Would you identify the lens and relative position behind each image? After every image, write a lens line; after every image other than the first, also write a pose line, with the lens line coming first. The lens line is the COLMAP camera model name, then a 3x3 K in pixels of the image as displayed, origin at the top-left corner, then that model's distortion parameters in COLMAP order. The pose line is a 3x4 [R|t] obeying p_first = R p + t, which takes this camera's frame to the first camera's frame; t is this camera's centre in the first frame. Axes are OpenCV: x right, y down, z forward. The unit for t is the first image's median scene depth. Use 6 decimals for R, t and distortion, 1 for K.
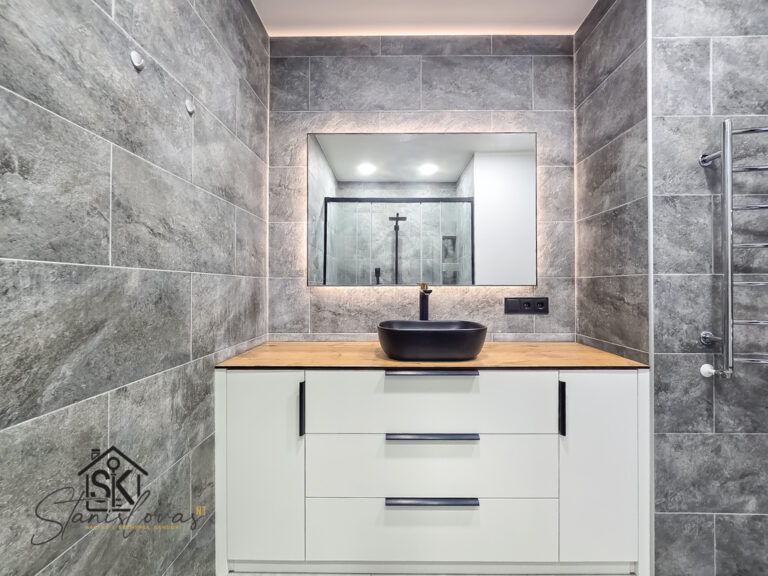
lens RADIAL K [[311.2, 0, 386.1], [0, 311.2, 285.7], [0, 0, 1]] dist [-0.000227, 0.000002]
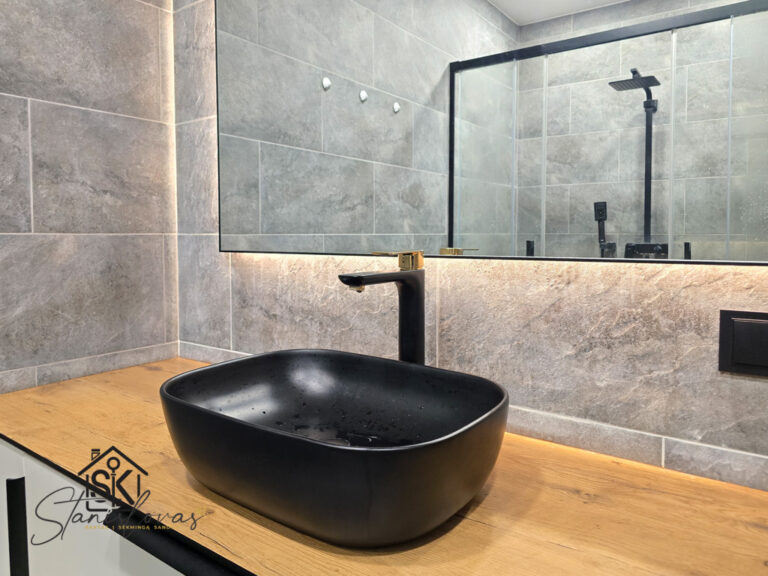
lens RADIAL K [[521.9, 0, 386.6], [0, 521.9, 265.2], [0, 0, 1]] dist [0.008716, 0.001685]
pose [[0.817075, 0.032883, -0.575593, 0.402923], [0.000982, 0.998291, 0.058426, -0.024244], [0.576531, -0.048304, 0.815646, 0.488904]]
